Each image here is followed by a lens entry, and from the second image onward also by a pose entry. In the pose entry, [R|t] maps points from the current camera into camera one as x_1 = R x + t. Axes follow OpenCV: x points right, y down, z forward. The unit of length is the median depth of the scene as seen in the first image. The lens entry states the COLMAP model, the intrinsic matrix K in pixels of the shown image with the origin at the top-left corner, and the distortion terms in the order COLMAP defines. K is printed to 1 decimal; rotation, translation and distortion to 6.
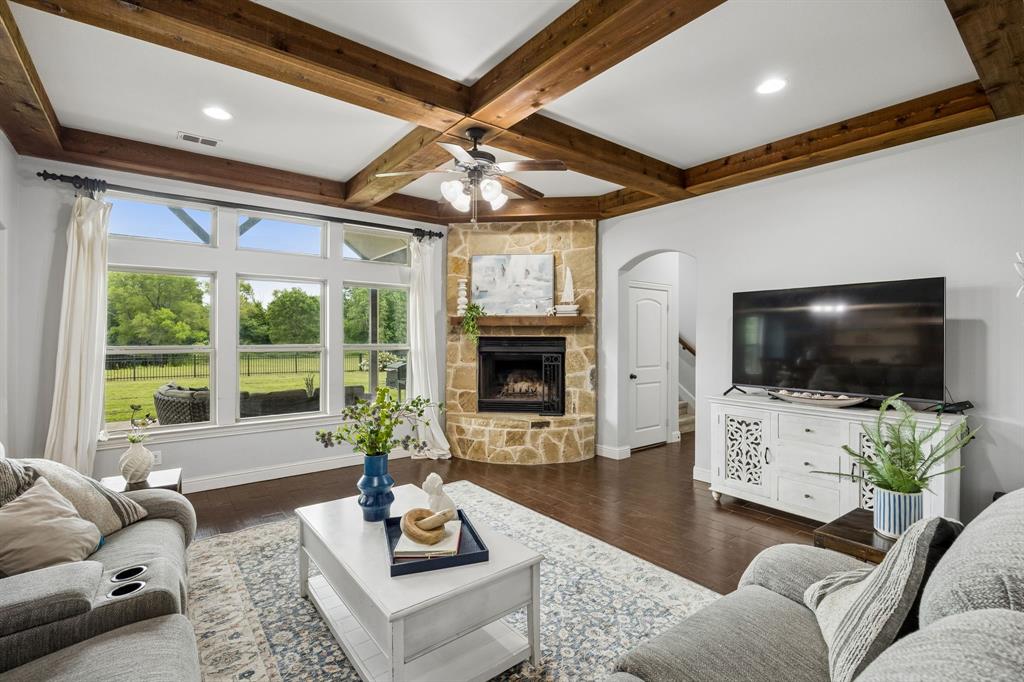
lens RADIAL K [[469.8, 0, 516.1], [0, 469.8, 336.2], [0, 0, 1]] dist [0.000421, 0.000271]
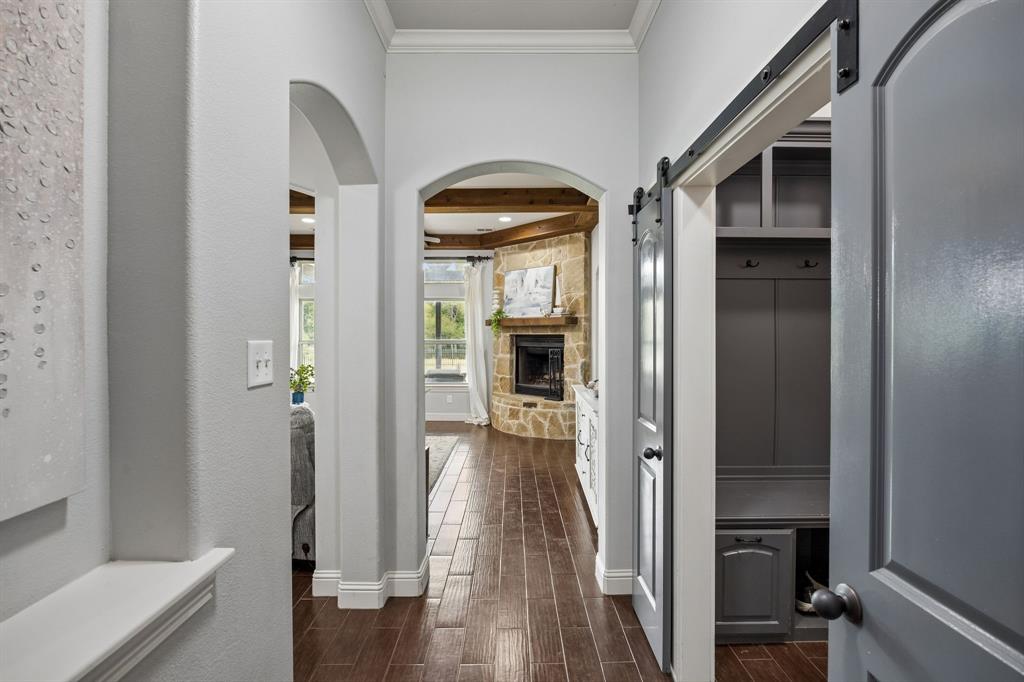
lens RADIAL K [[469.8, 0, 516.1], [0, 469.8, 336.2], [0, 0, 1]] dist [0.000421, 0.000271]
pose [[0.790541, 0.000265, -0.612410, 0.734223], [0.001740, 0.999995, 0.002680, 0.002477], [0.612407, -0.003184, 0.790536, -0.004857]]
